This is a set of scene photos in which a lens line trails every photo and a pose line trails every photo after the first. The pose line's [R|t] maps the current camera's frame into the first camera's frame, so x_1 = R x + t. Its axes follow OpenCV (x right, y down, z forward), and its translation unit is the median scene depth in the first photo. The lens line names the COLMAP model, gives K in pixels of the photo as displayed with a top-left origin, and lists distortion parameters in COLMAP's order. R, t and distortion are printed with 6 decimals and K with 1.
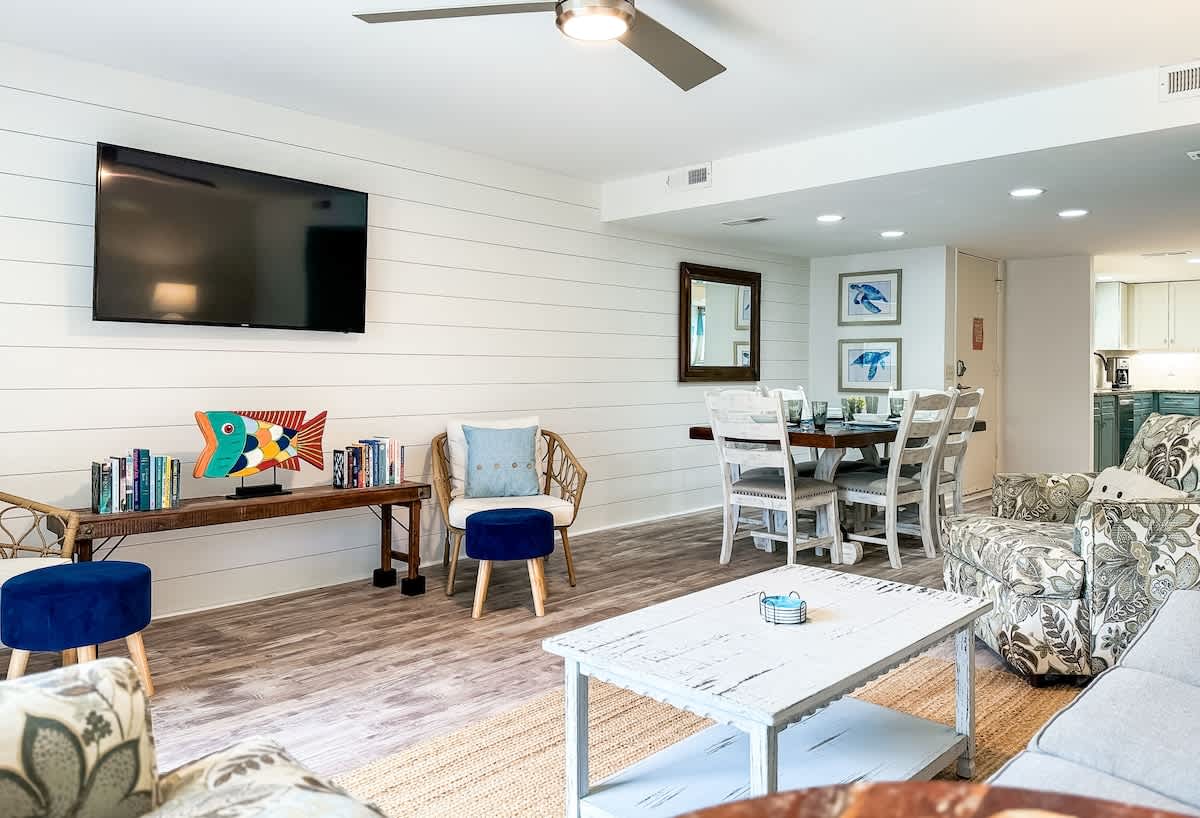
lens RADIAL K [[886.4, 0, 598.3], [0, 886.4, 404.4], [0, 0, 1]] dist [0.015644, -0.017396]
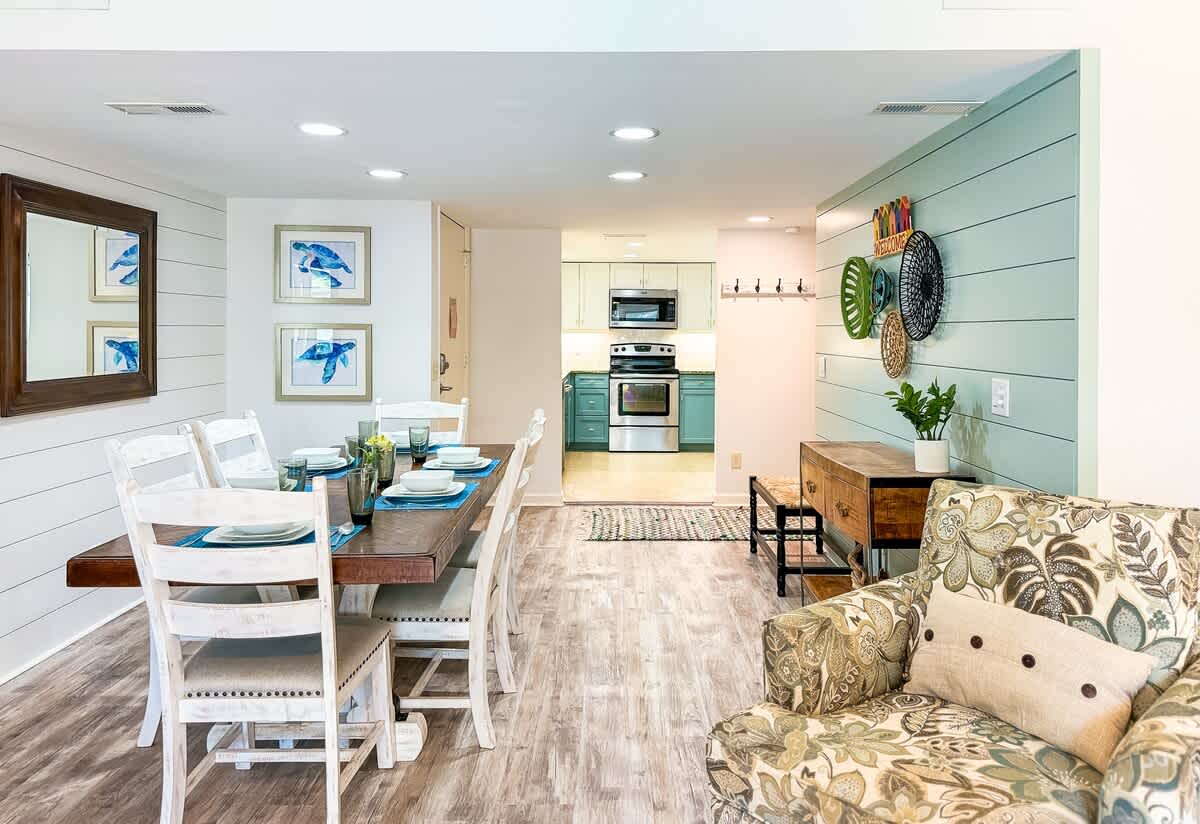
lens RADIAL K [[886.4, 0, 623.3], [0, 886.4, 347.9], [0, 0, 1]] dist [0.015644, -0.017396]
pose [[0.733092, -0.005011, 0.680111, 0.007408], [0.018557, 0.999748, -0.012636, -0.044776], [-0.679877, 0.021884, 0.733000, 0.359196]]
